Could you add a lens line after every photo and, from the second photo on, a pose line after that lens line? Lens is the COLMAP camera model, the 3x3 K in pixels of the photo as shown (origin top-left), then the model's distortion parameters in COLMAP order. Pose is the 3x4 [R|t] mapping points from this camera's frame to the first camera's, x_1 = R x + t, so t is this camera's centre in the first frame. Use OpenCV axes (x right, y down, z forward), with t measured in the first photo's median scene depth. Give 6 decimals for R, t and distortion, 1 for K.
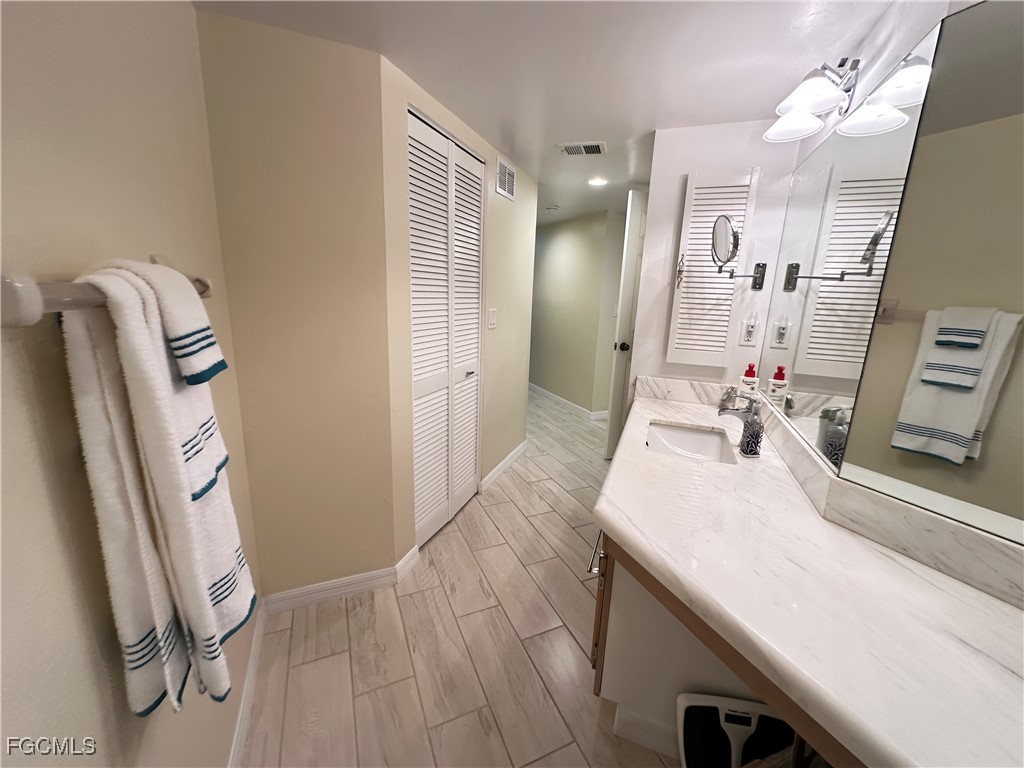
lens RADIAL K [[408.5, 0, 512.8], [0, 408.5, 385.6], [0, 0, 1]] dist [0.001668, 0.000730]
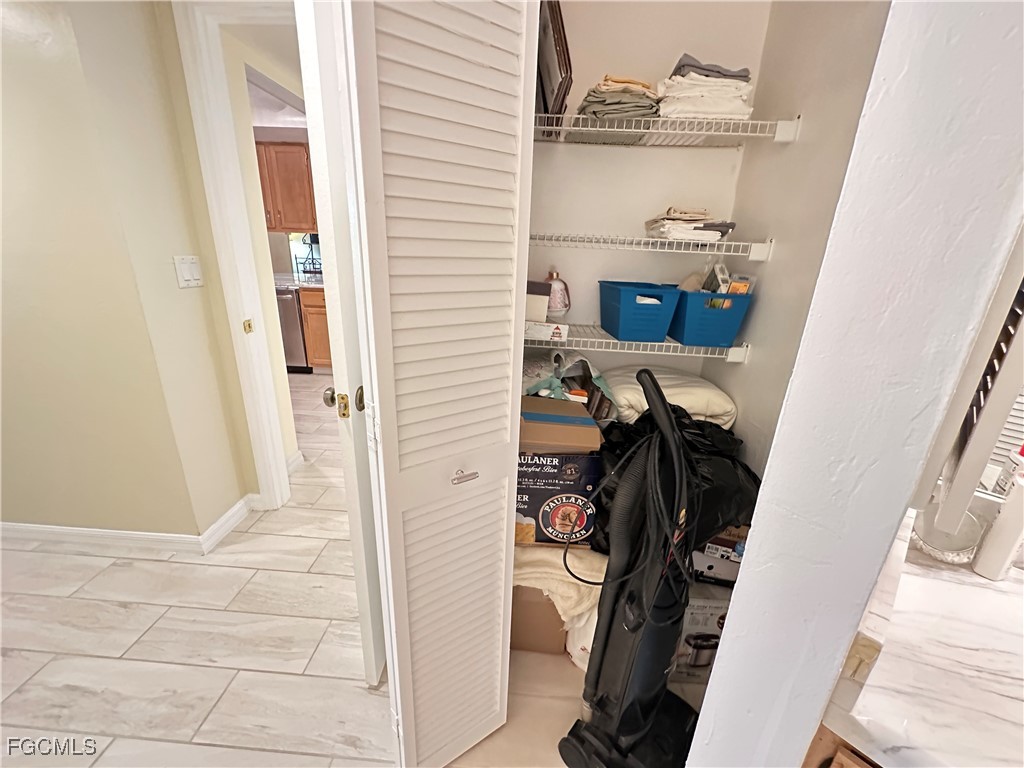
lens RADIAL K [[408.5, 0, 512.8], [0, 408.5, 385.6], [0, 0, 1]] dist [0.001668, 0.000730]
pose [[0.457076, -0.299268, 0.837568, 0.040922], [0.167131, 0.953818, 0.249598, -0.128999], [-0.873584, 0.025898, 0.485984, 0.540788]]
